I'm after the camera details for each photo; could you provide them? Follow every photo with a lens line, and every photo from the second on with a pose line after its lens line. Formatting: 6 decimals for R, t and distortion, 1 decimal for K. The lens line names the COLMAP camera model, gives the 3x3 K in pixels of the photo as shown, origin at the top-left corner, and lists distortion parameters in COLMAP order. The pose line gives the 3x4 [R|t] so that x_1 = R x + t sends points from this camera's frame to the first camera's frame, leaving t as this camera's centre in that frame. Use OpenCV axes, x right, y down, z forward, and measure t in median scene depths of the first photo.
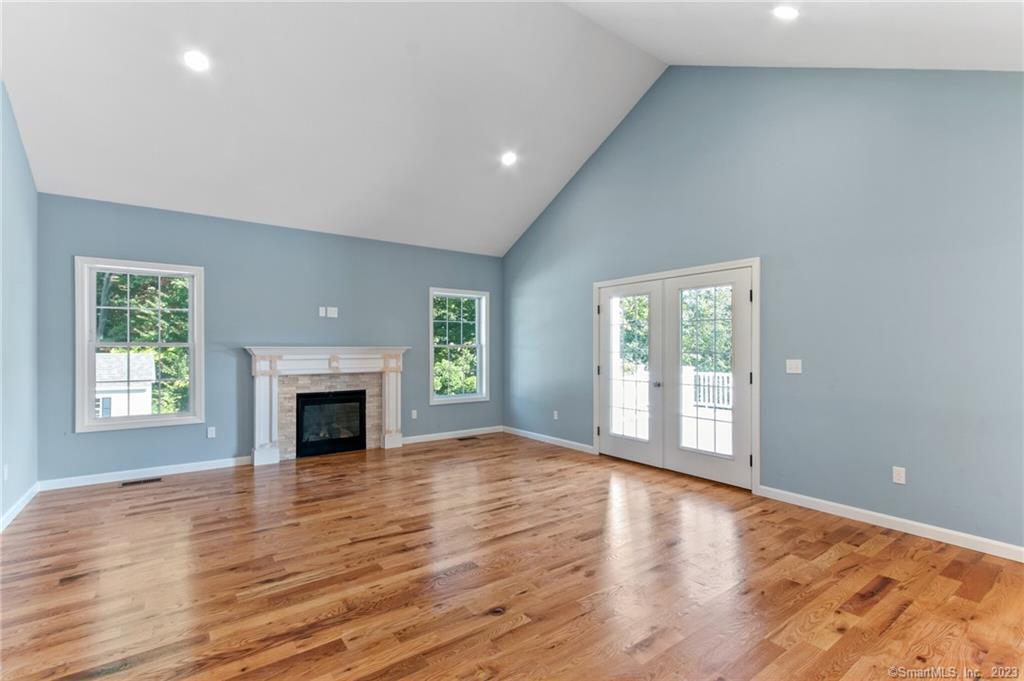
lens RADIAL K [[464.0, 0, 512.4], [0, 464.0, 345.3], [0, 0, 1]] dist [0.002734, 0.000433]
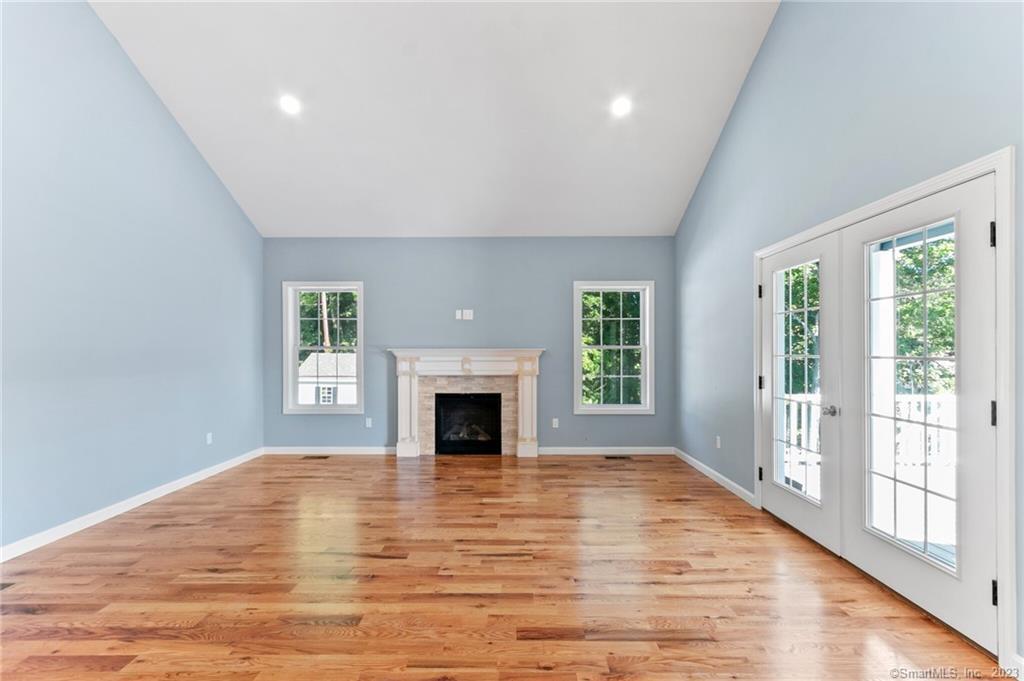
lens RADIAL K [[464.0, 0, 512.4], [0, 464.0, 345.3], [0, 0, 1]] dist [0.002734, 0.000433]
pose [[0.802693, -0.008743, -0.596328, 0.309872], [0.005907, 0.999960, -0.006709, 0.003128], [0.596363, 0.001862, 0.802713, 0.262358]]
